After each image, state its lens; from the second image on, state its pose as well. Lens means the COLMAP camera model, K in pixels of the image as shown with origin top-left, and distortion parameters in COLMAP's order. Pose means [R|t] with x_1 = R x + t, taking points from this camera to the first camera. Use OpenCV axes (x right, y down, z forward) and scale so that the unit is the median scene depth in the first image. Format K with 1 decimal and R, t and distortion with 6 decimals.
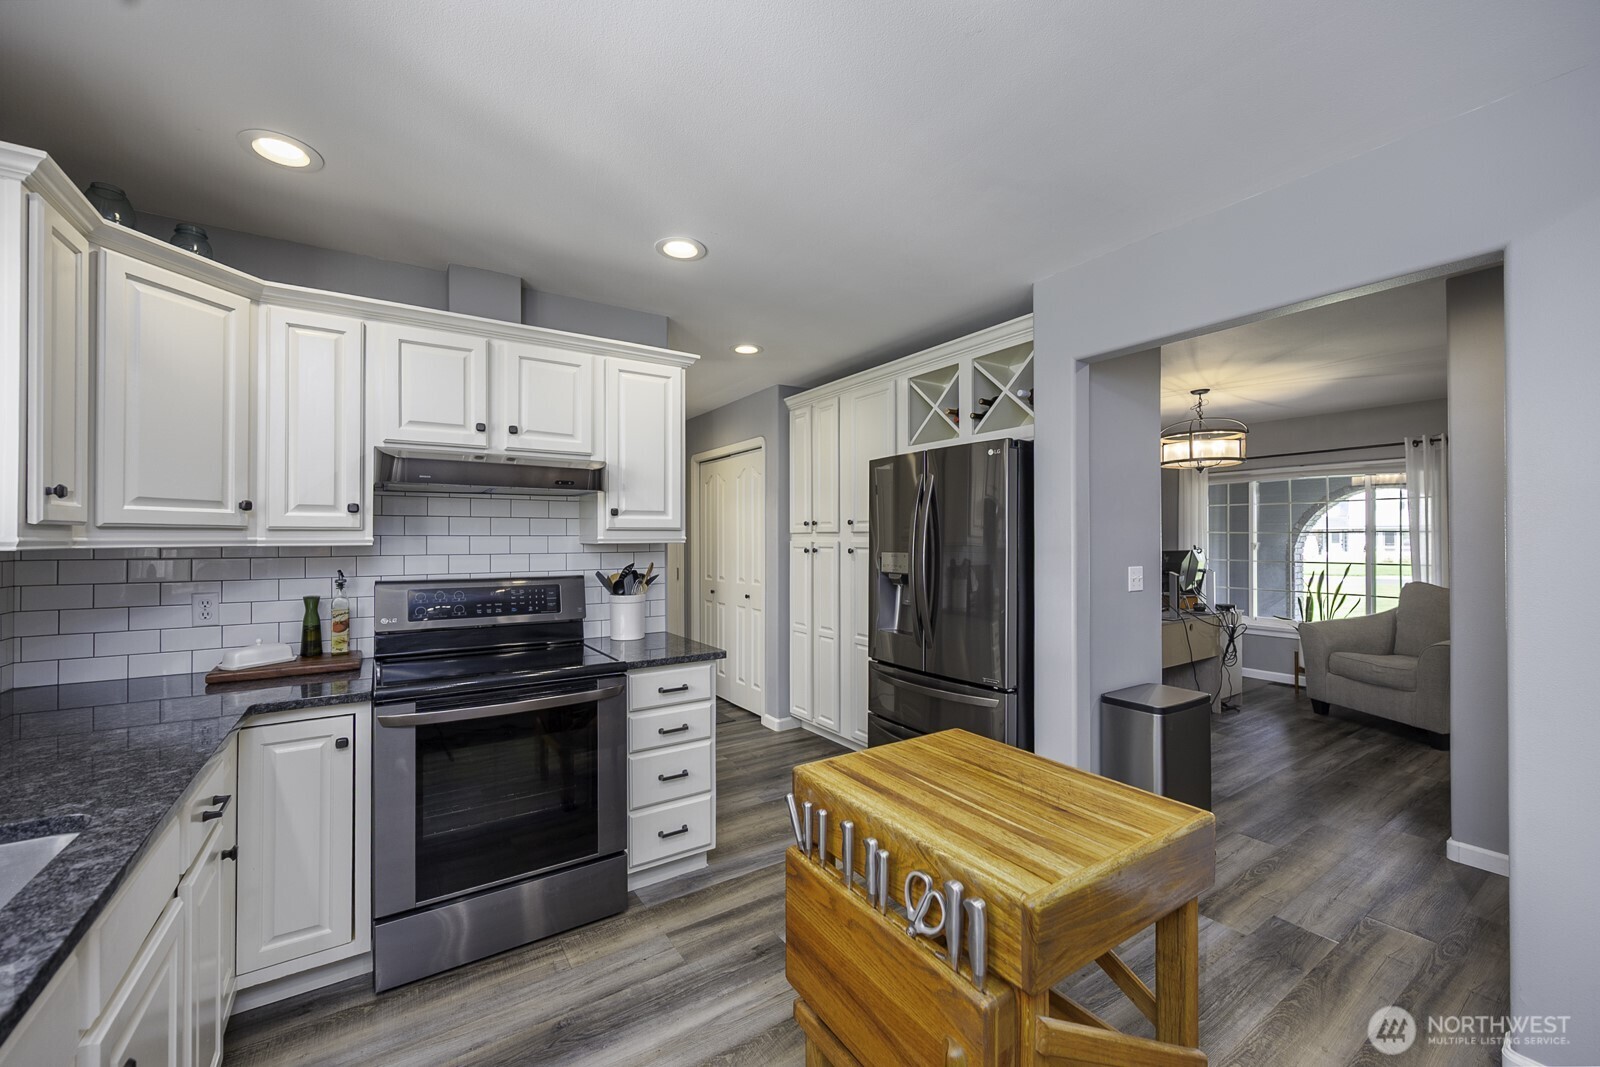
lens RADIAL K [[634.0, 0, 802.8], [0, 634.0, 534.7], [0, 0, 1]] dist [-0.005535, 0.000573]
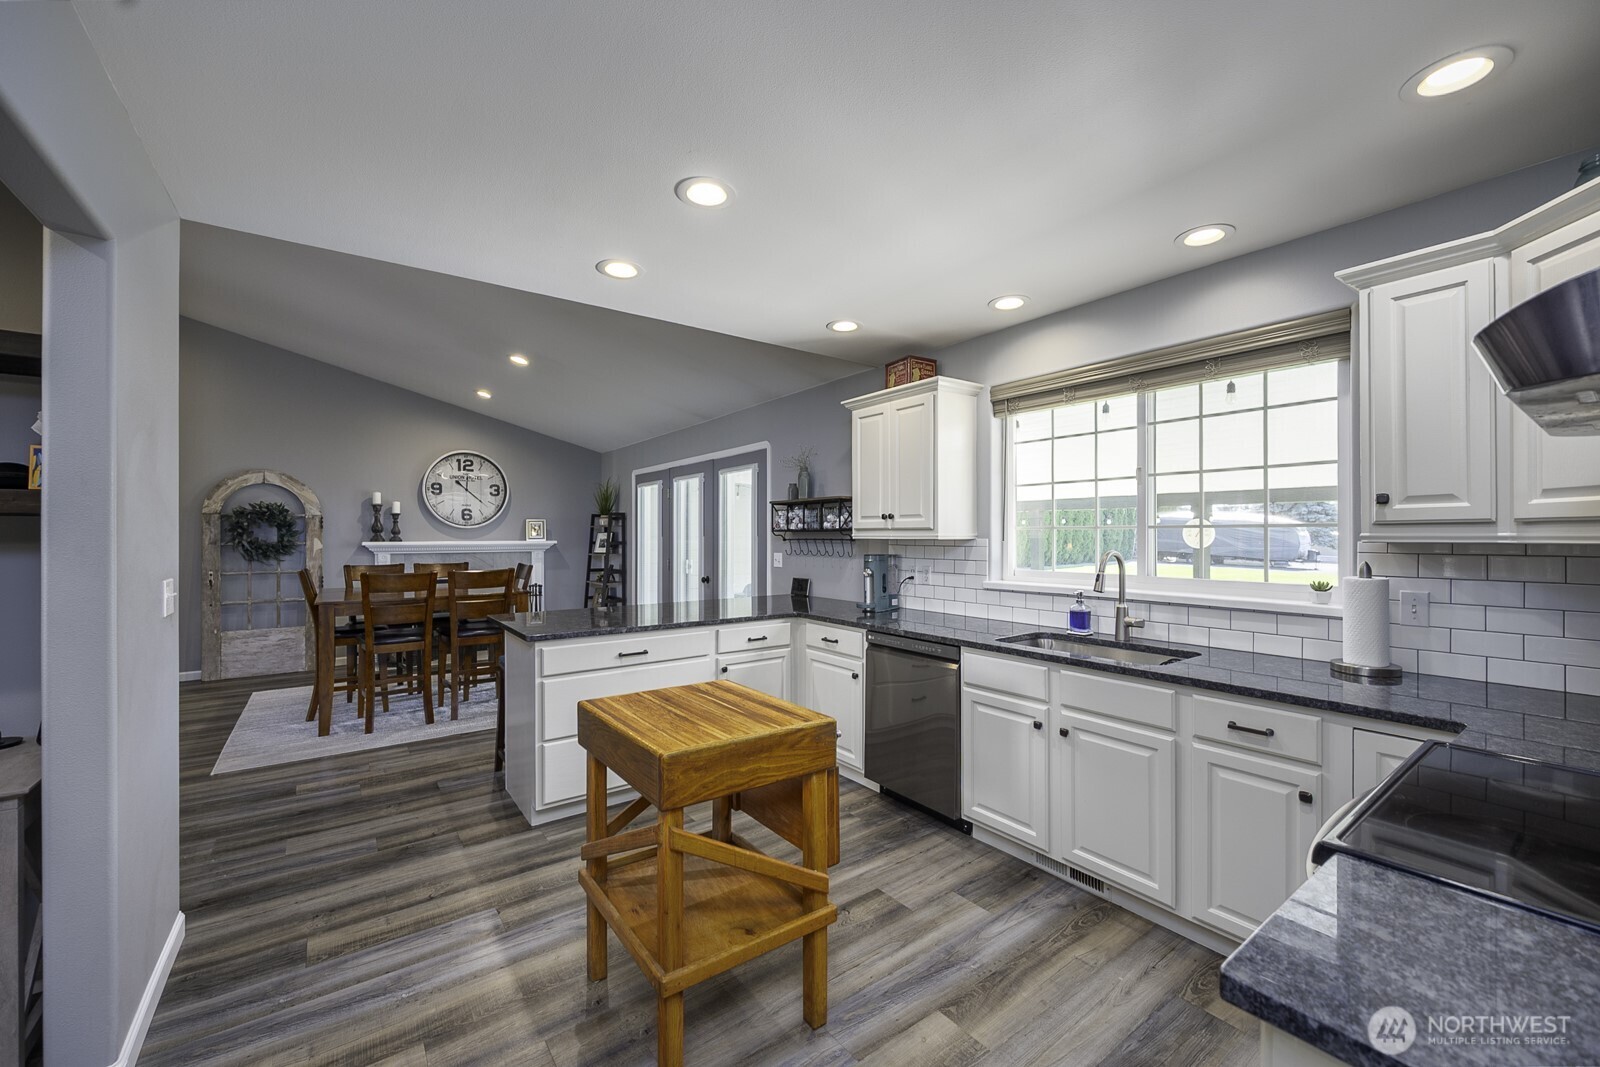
lens RADIAL K [[634.0, 0, 796.2], [0, 634.0, 533.9], [0, 0, 1]] dist [-0.005535, 0.000573]
pose [[-0.999032, 0.004180, -0.043799, 0.070430], [0.004558, 0.999953, -0.008530, 0.006572], [0.043761, -0.008722, -0.999004, 1.354761]]
